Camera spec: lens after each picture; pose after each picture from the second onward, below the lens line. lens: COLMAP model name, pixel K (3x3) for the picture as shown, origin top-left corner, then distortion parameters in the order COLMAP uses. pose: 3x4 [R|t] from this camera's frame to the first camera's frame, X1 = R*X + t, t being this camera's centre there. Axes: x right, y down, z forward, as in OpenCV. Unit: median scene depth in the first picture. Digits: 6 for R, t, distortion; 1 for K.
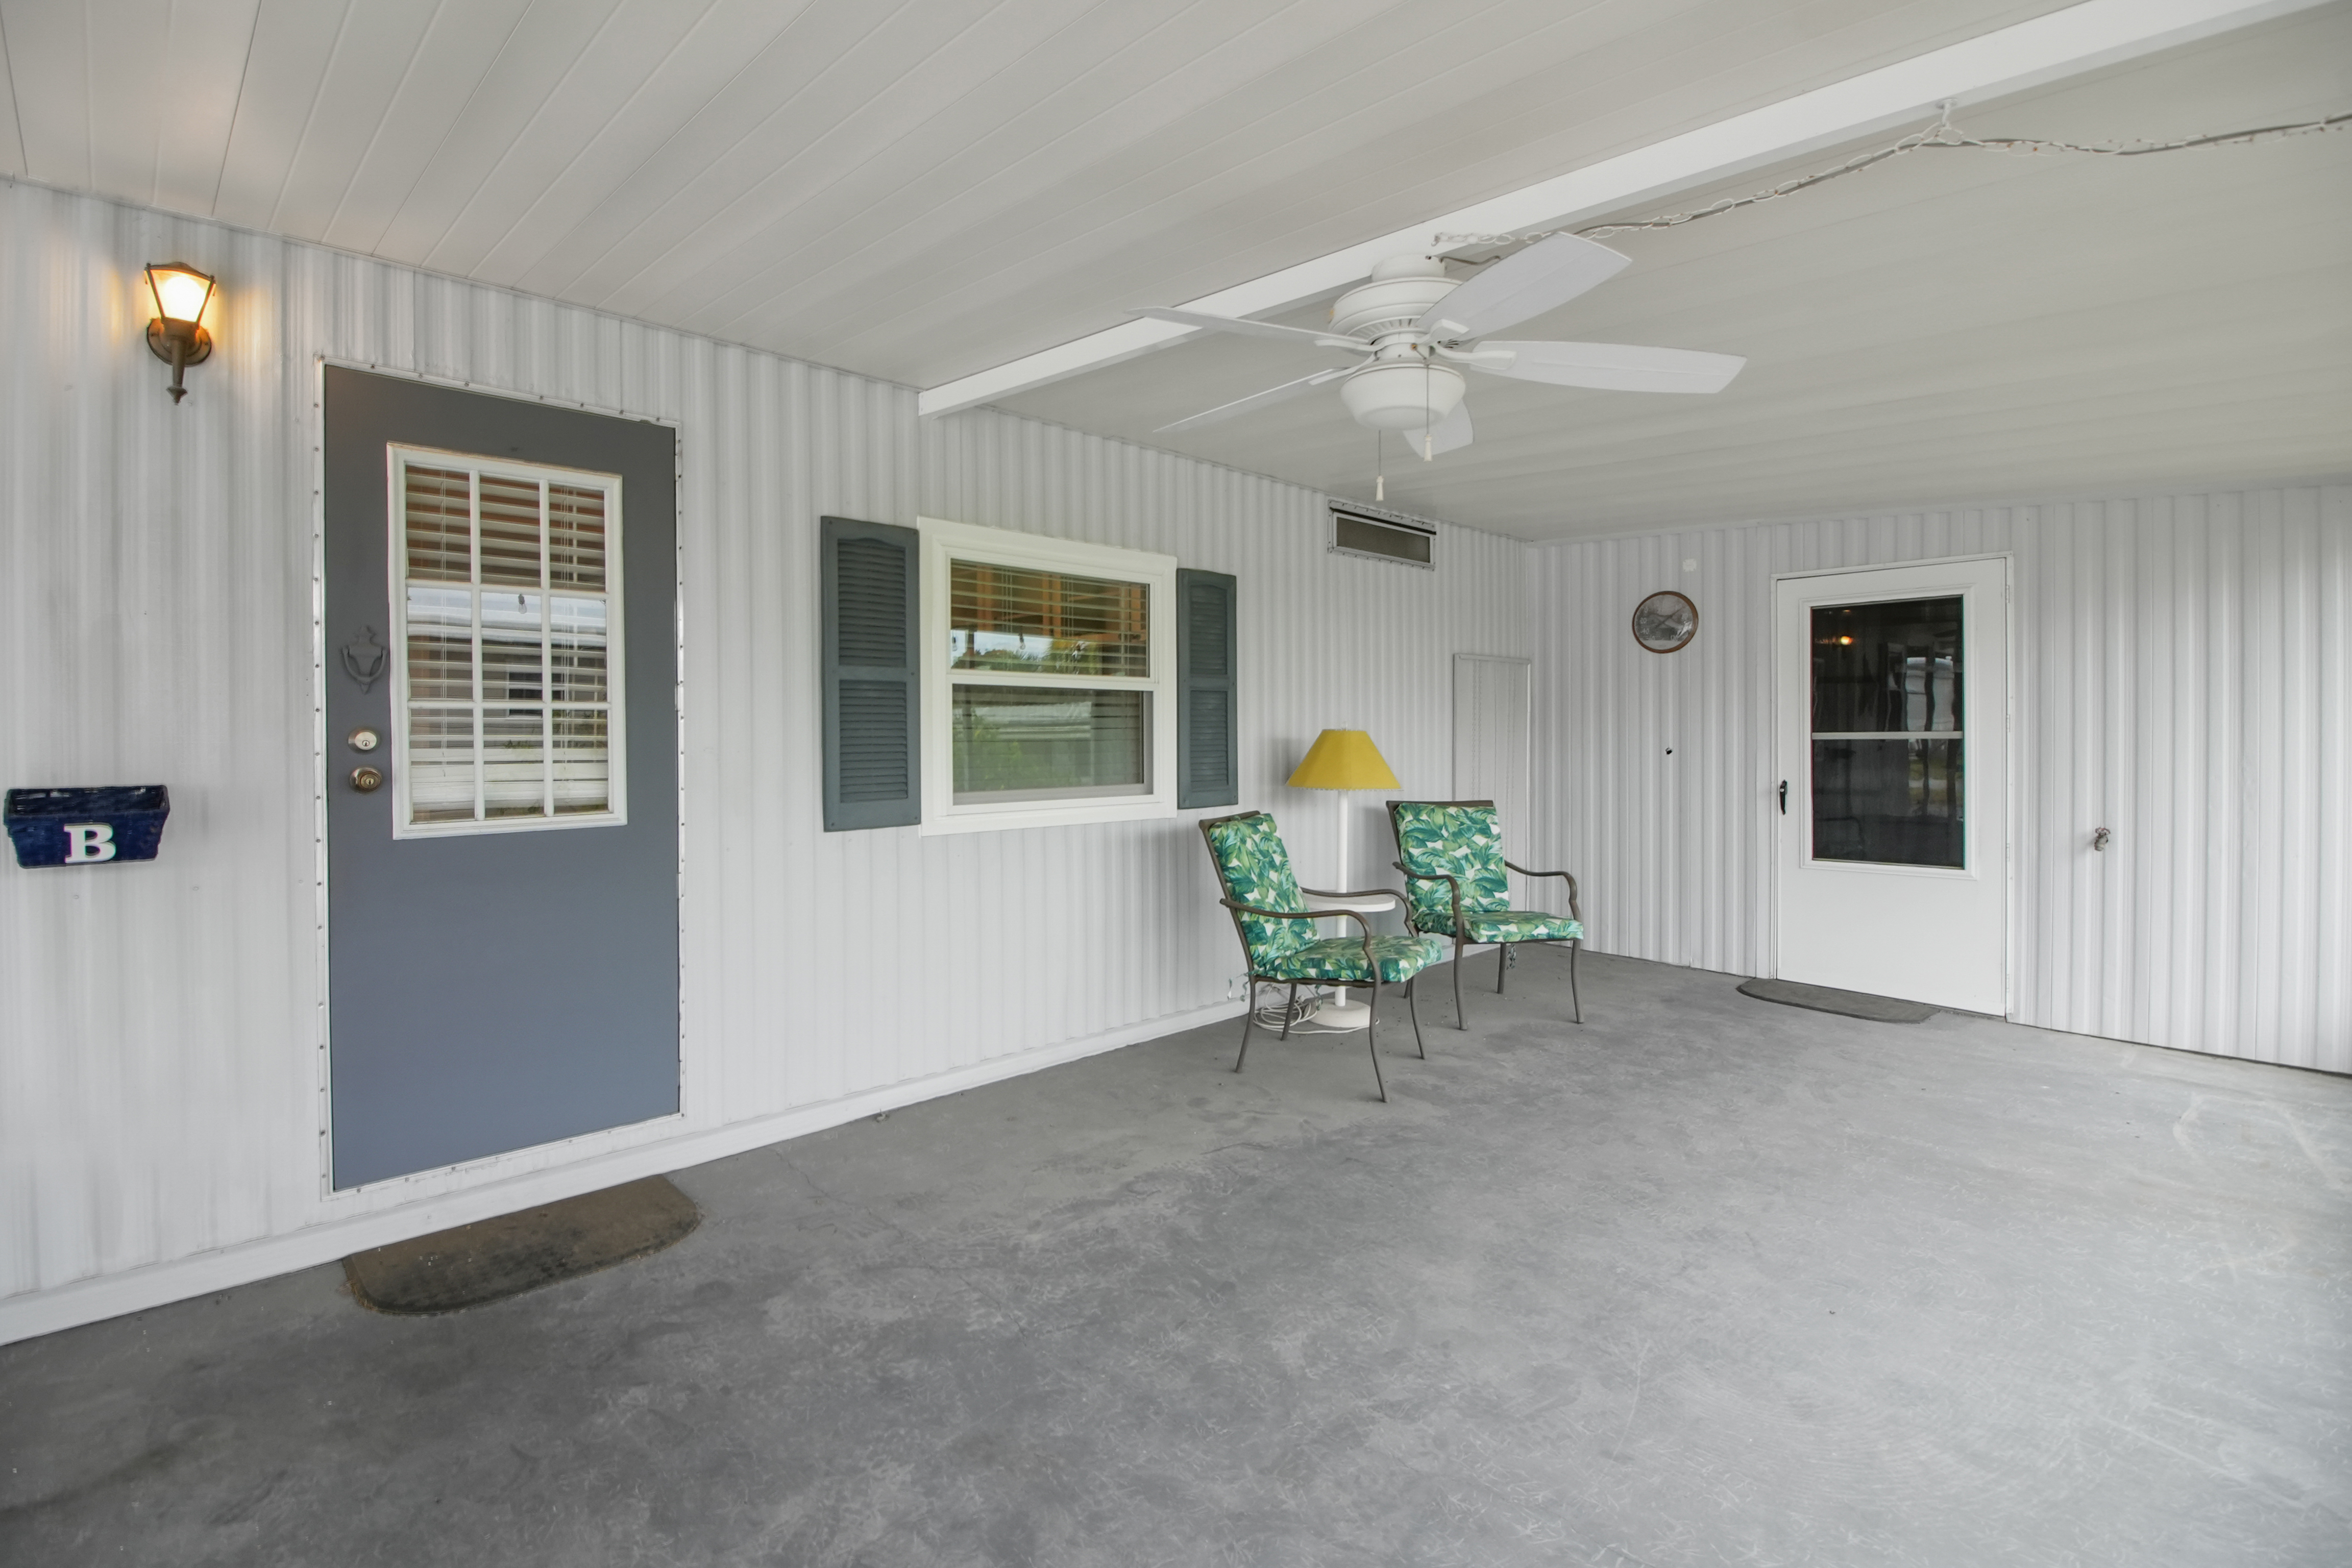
lens RADIAL K [[1115.5, 0, 1145.2], [0, 1115.5, 717.4], [0, 0, 1]] dist [-0.000731, -0.012724]
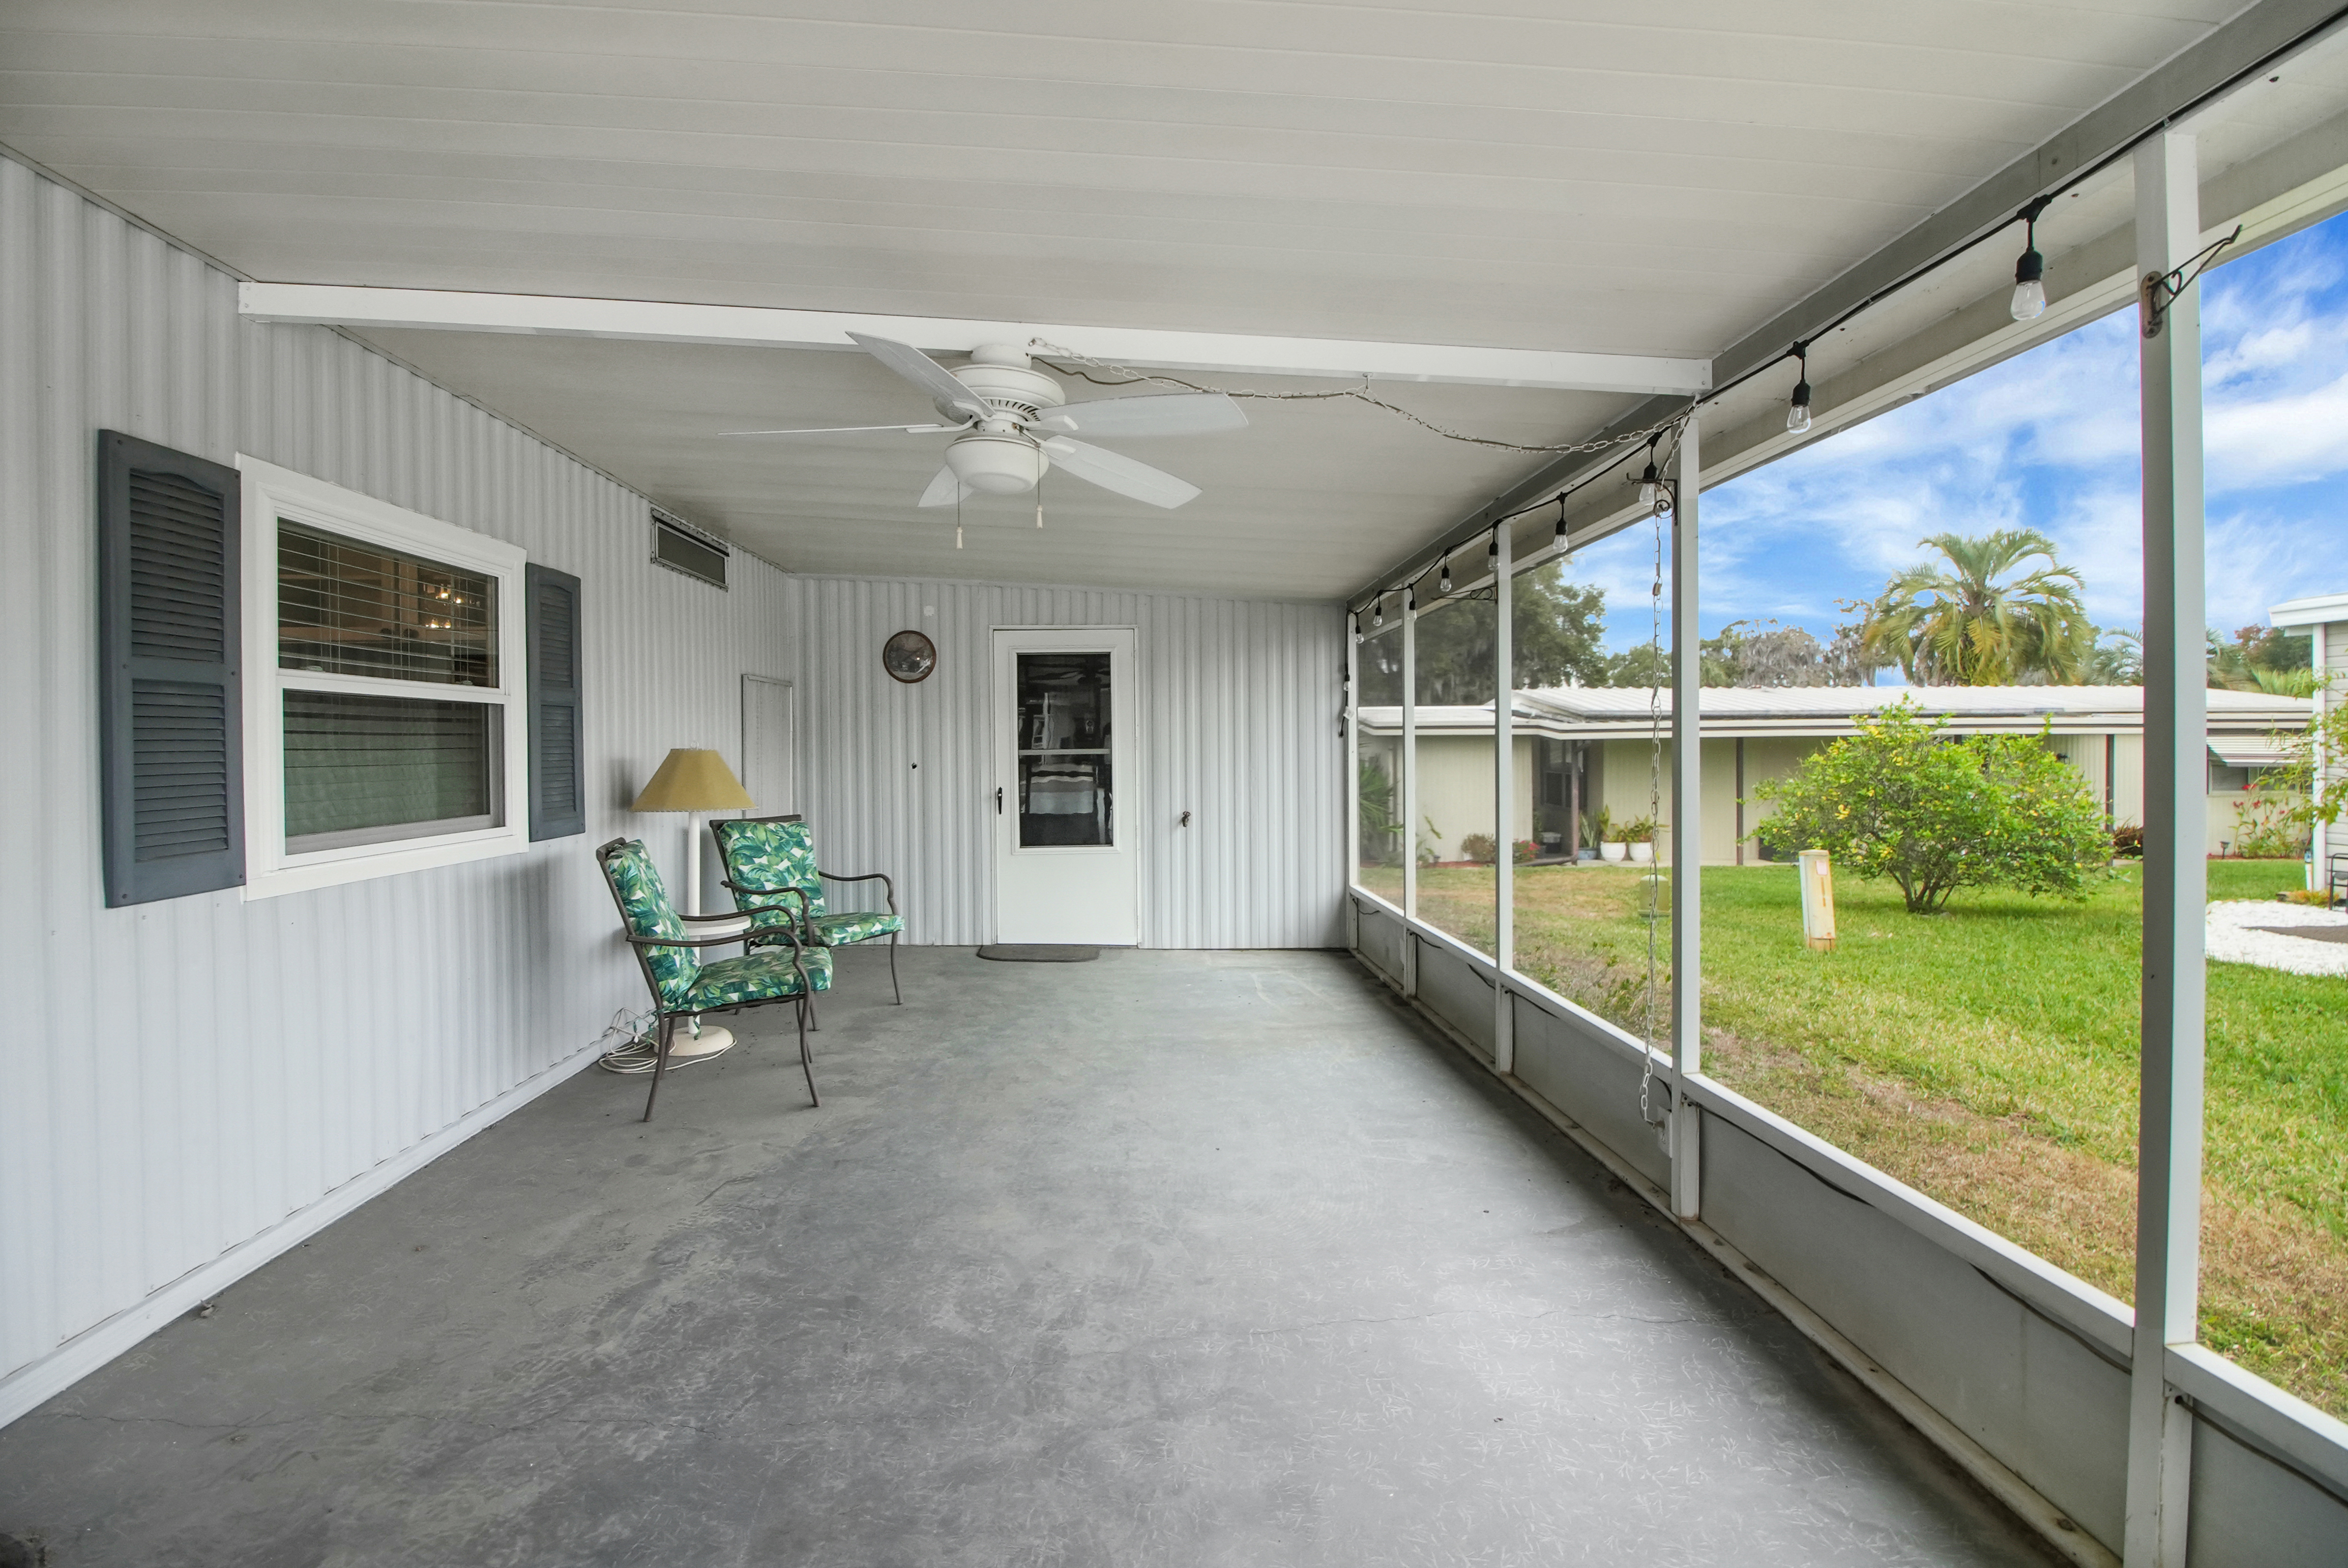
lens RADIAL K [[1058.0, 0, 1180.9], [0, 1058.0, 719.2], [0, 0, 1]] dist [0.002956, -0.014562]
pose [[0.625647, 0.018162, 0.779895, -0.347700], [-0.008079, 0.999826, -0.016802, -0.003541], [-0.780064, 0.004211, 0.625685, 0.111535]]
